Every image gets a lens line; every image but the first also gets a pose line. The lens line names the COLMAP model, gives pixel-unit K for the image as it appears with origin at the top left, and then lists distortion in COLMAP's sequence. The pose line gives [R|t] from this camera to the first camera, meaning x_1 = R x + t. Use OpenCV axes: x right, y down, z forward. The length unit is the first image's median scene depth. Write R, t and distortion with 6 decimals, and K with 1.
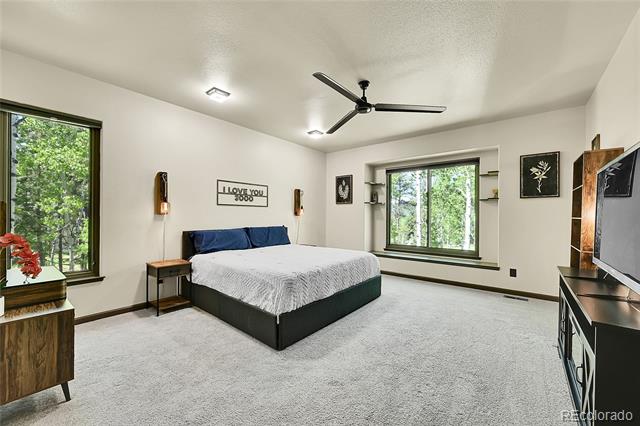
lens RADIAL K [[249.7, 0, 321.8], [0, 249.7, 215.0], [0, 0, 1]] dist [-0.002561, -0.000044]
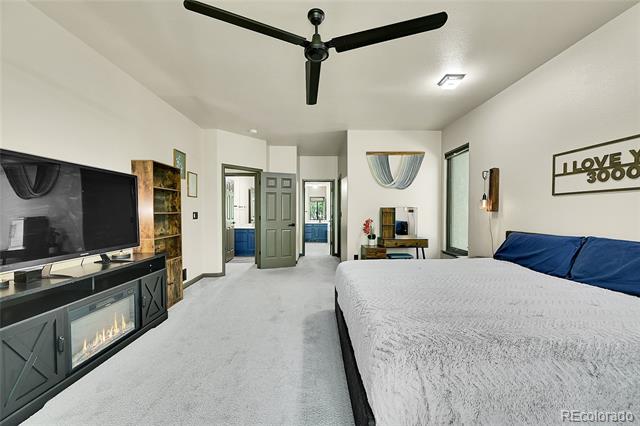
lens RADIAL K [[249.7, 0, 321.9], [0, 249.7, 214.9], [0, 0, 1]] dist [-0.002561, -0.000044]
pose [[-0.749720, 0.000392, -0.661755, 0.410935], [-0.002724, 0.999990, 0.003678, 0.008112], [0.661749, 0.004560, -0.749711, 1.025355]]
